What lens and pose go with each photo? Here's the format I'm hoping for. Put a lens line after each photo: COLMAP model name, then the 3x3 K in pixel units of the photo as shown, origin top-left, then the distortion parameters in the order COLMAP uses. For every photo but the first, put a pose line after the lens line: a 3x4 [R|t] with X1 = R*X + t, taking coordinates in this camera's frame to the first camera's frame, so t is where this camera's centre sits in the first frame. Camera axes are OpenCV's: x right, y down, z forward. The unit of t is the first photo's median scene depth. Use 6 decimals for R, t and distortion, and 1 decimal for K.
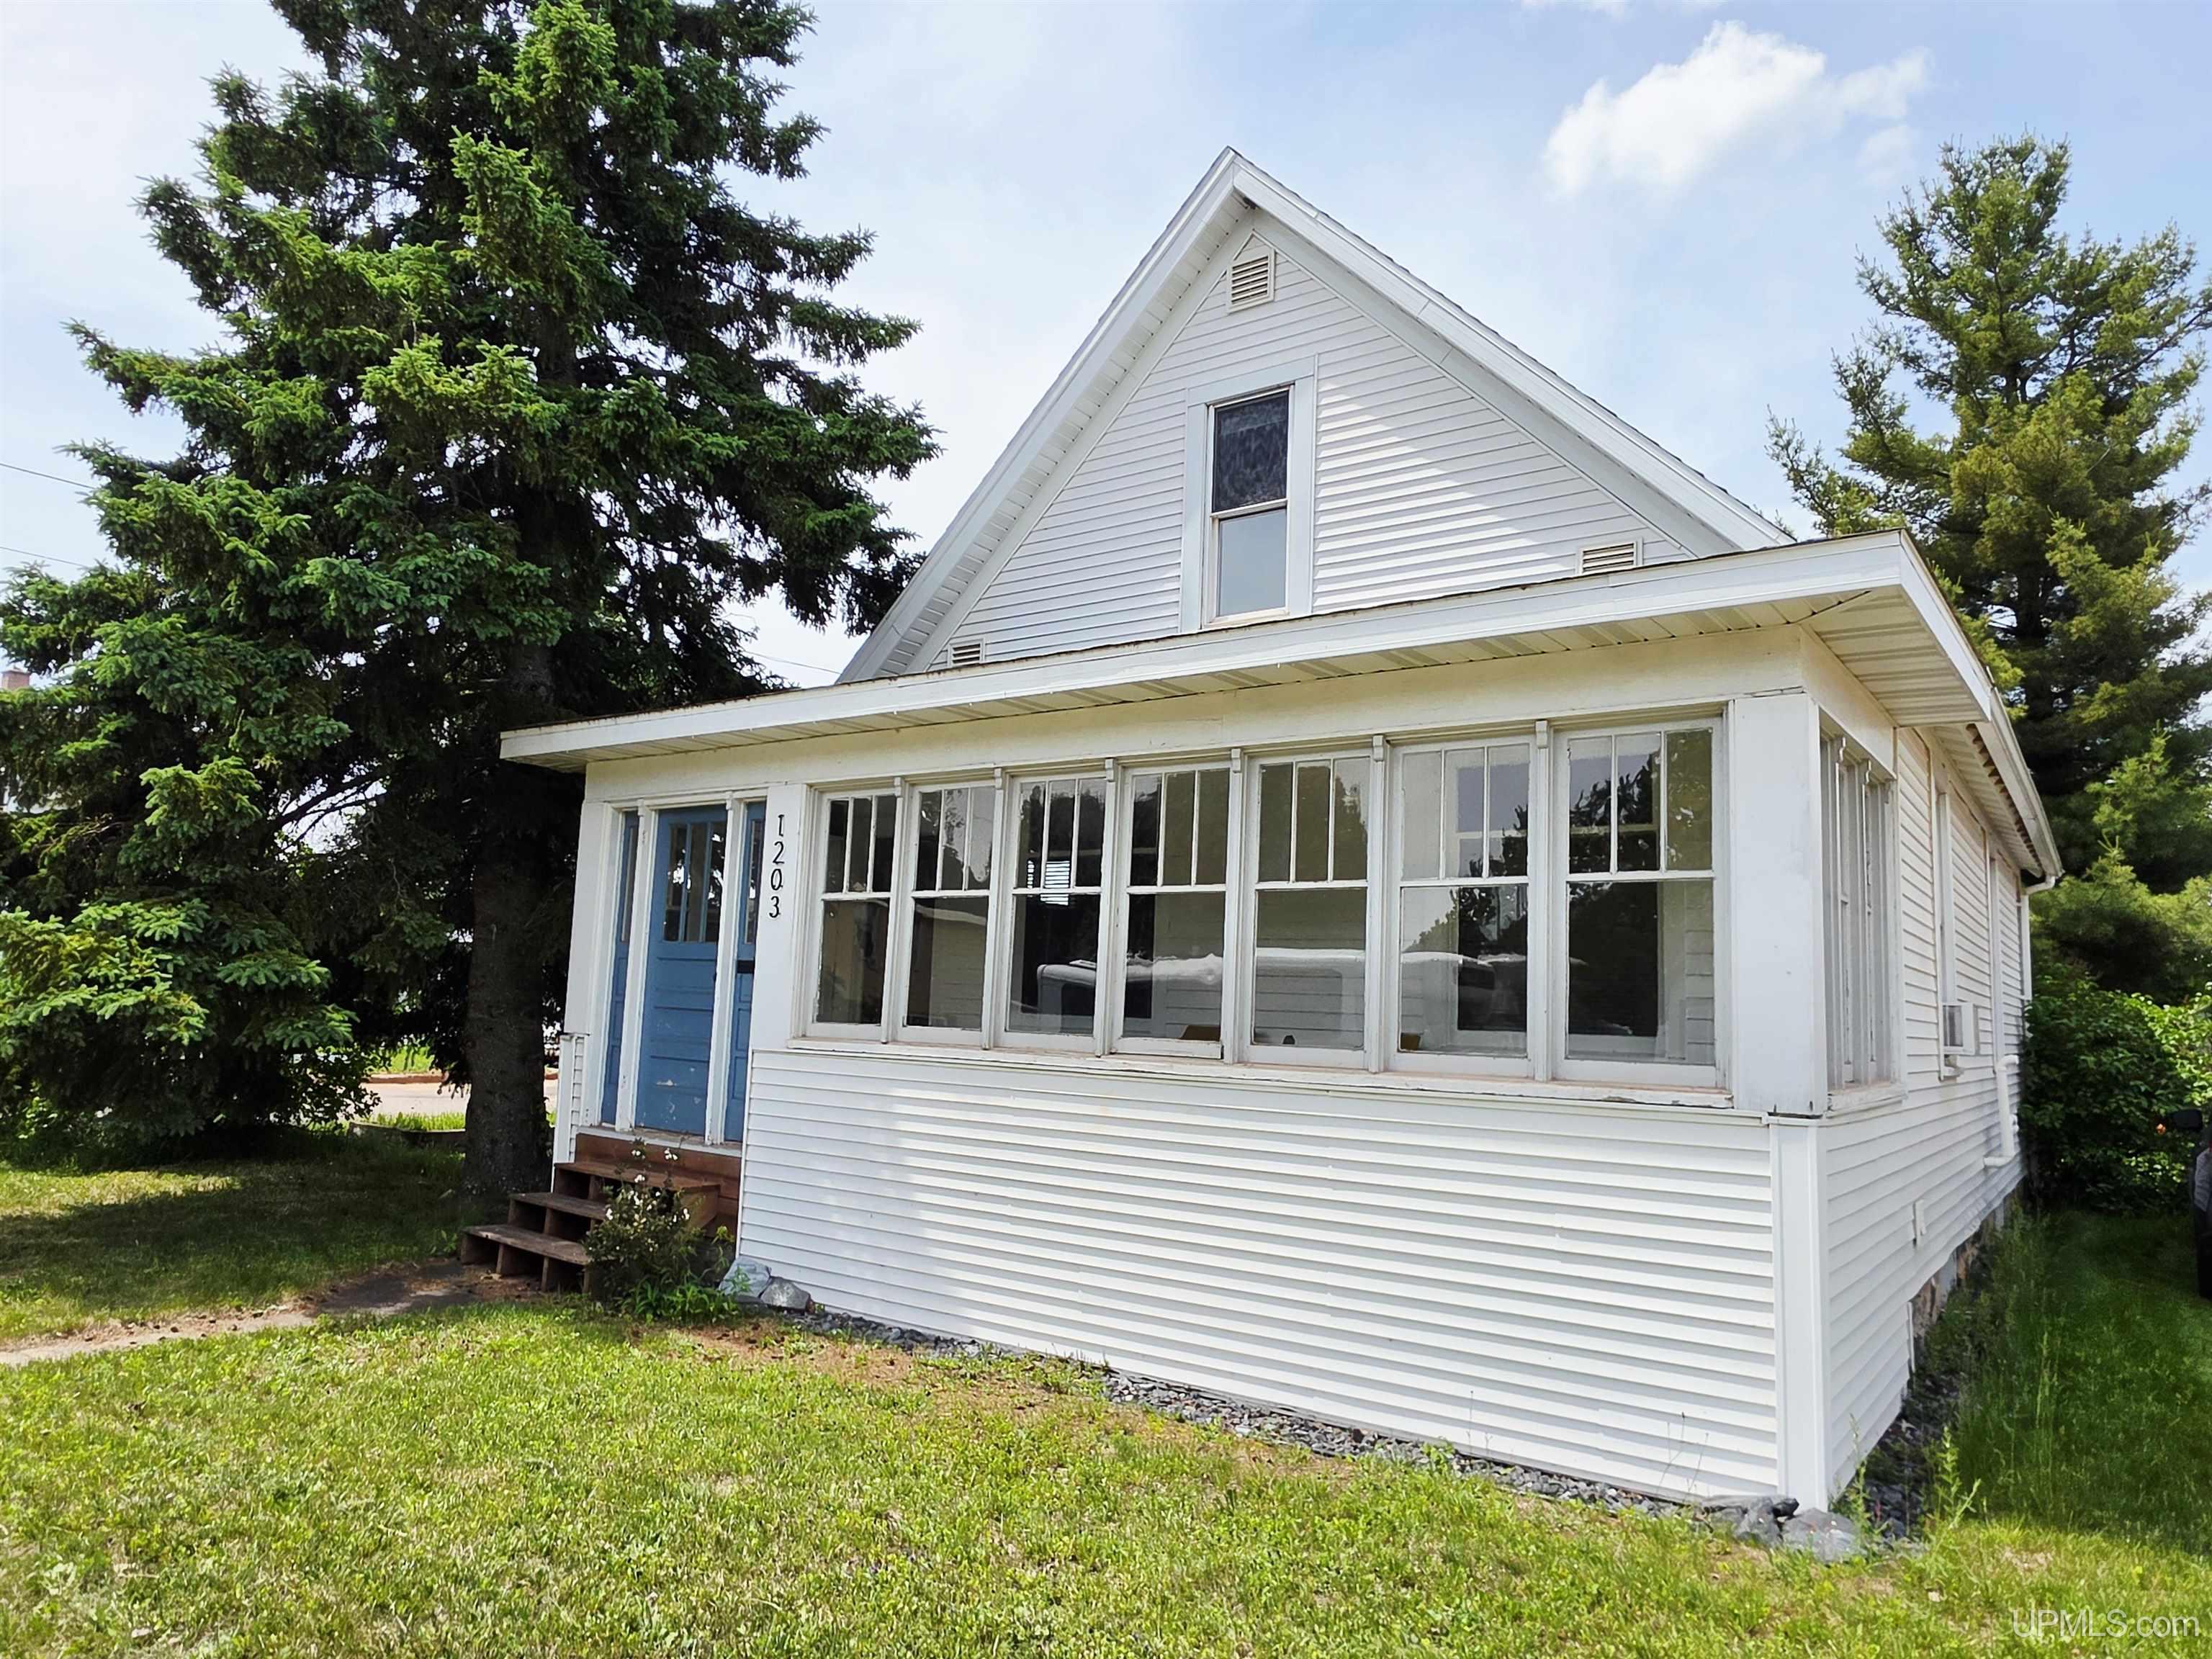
lens RADIAL K [[1427.4, 0, 1063.3], [0, 1427.4, 844.4], [0, 0, 1]] dist [-0.000874, -0.000107]
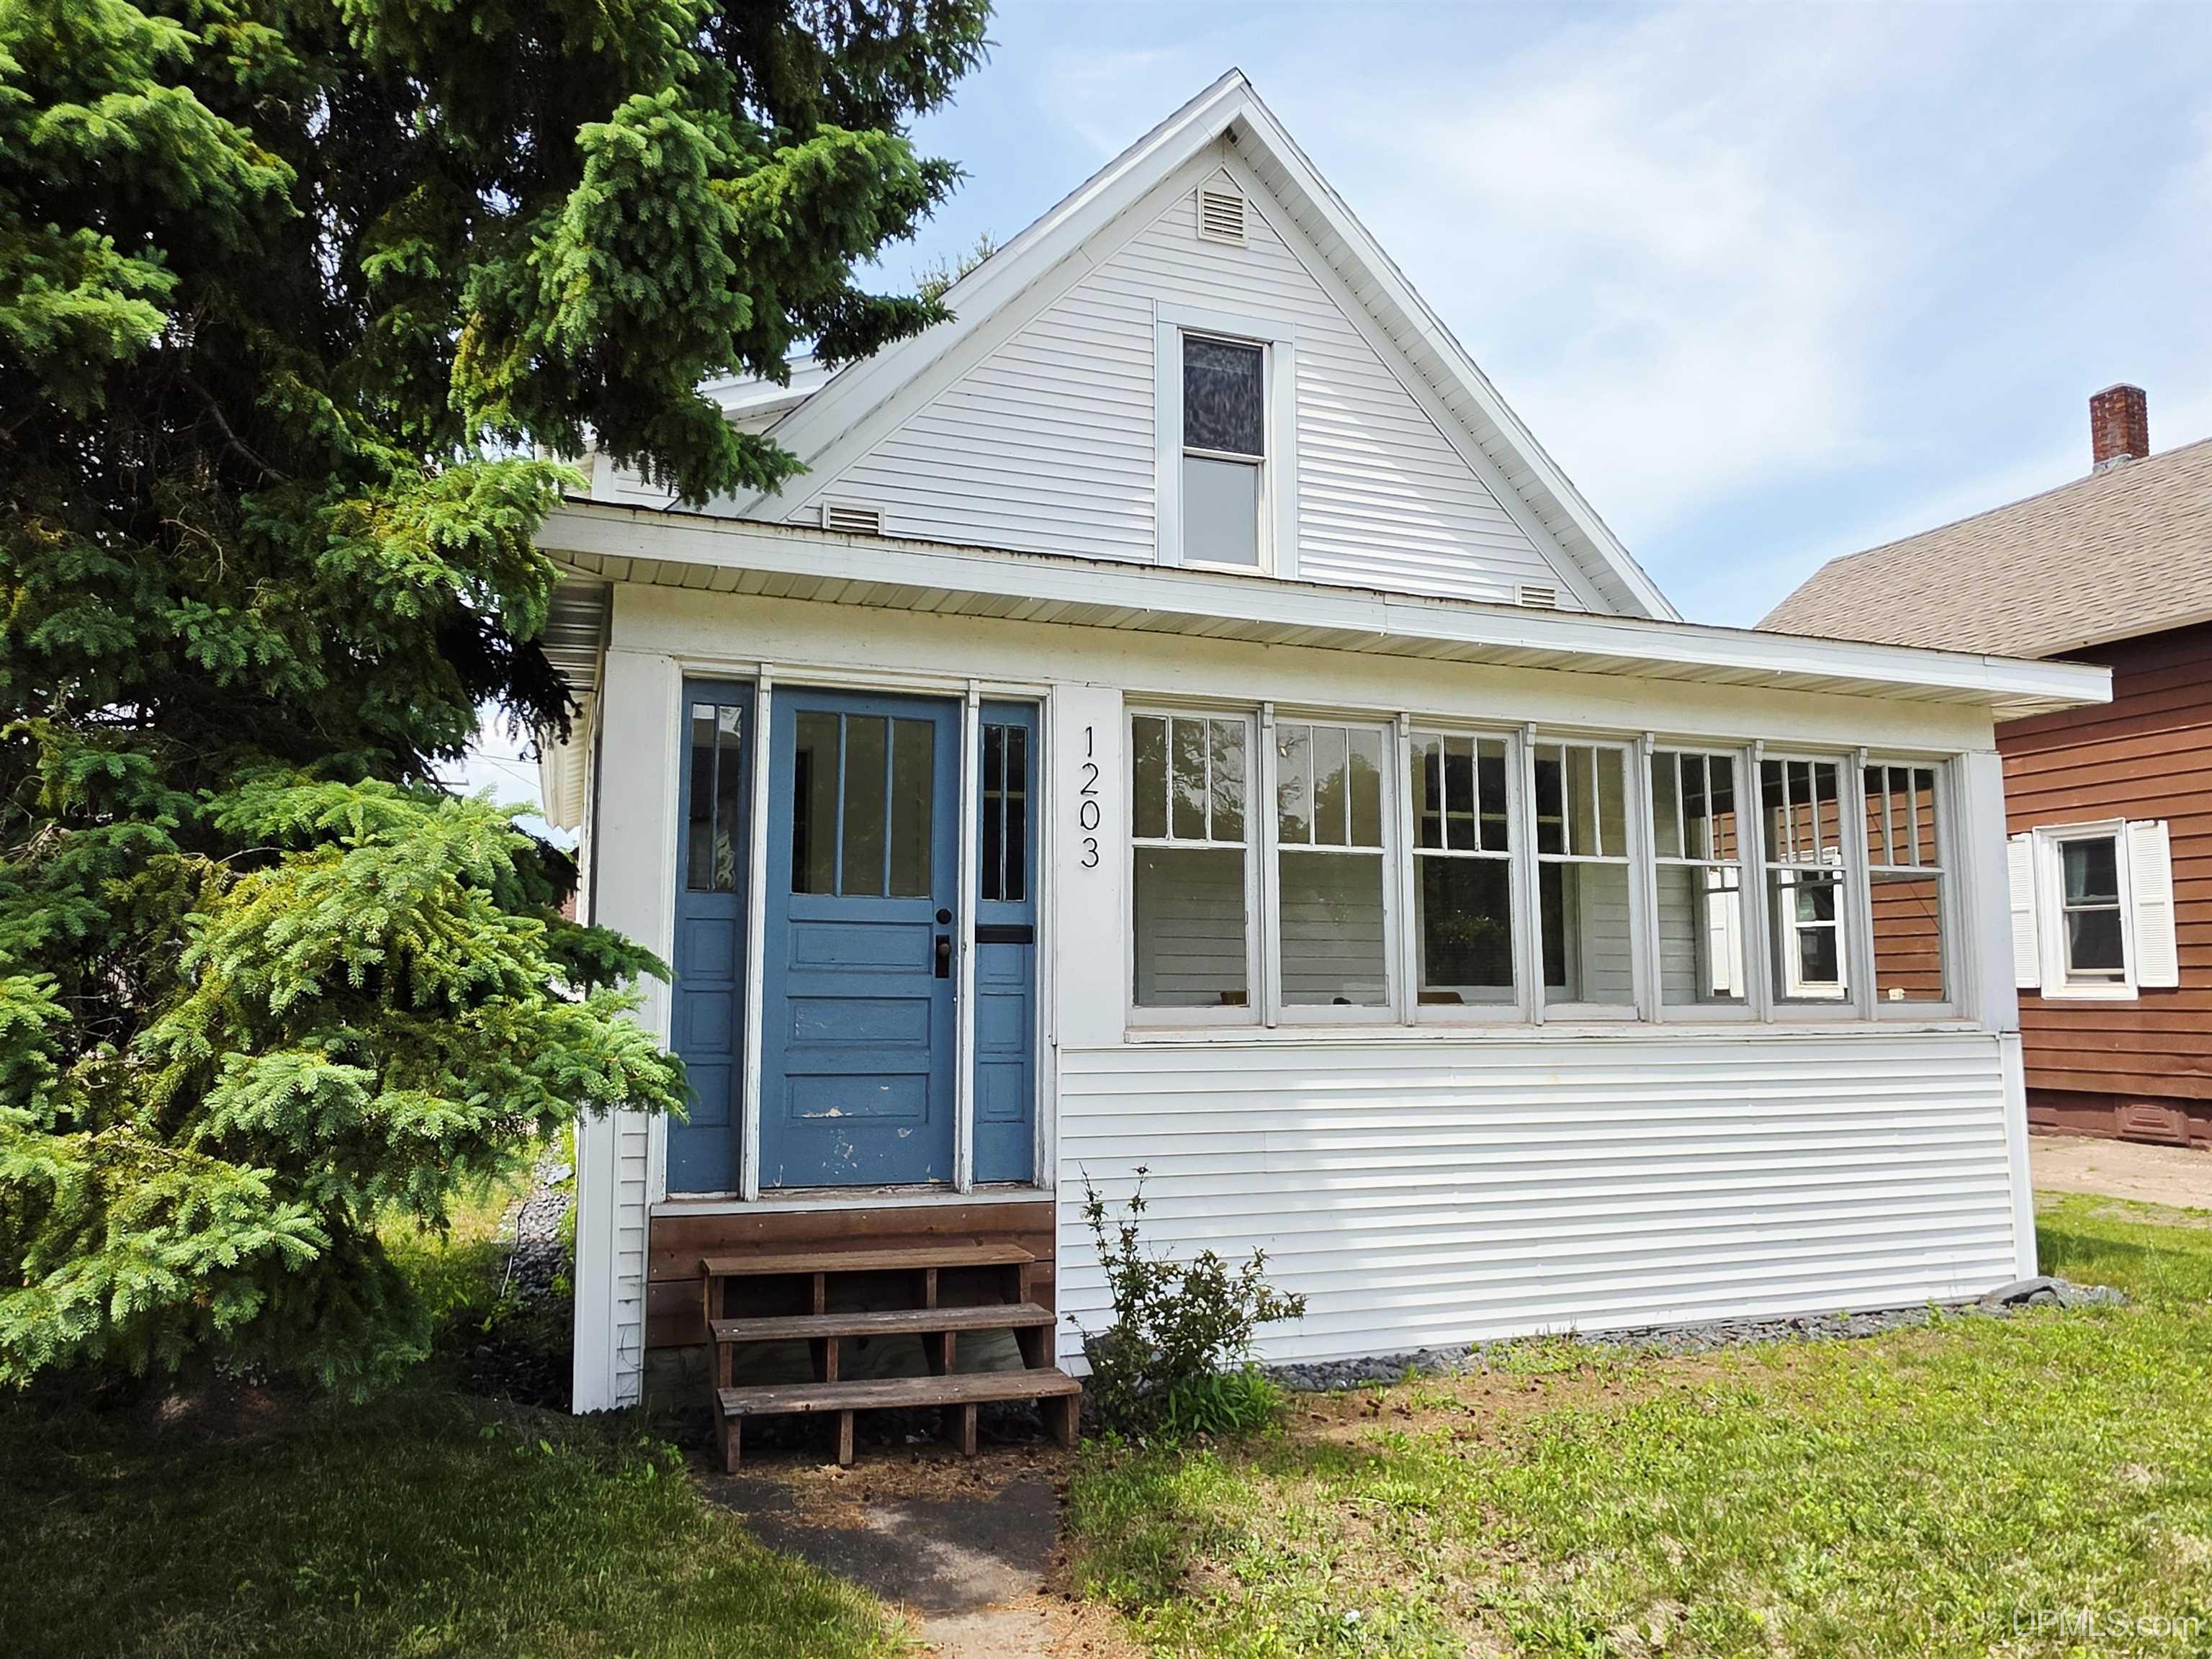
lens RADIAL K [[1427.4, 0, 1063.3], [0, 1427.4, 844.4], [0, 0, 1]] dist [-0.000874, -0.000107]
pose [[0.568800, 0.043490, 0.821325, -0.811540], [-0.076354, 0.997081, 0.000082, 0.040756], [-0.818924, -0.062758, 0.570460, 0.594258]]
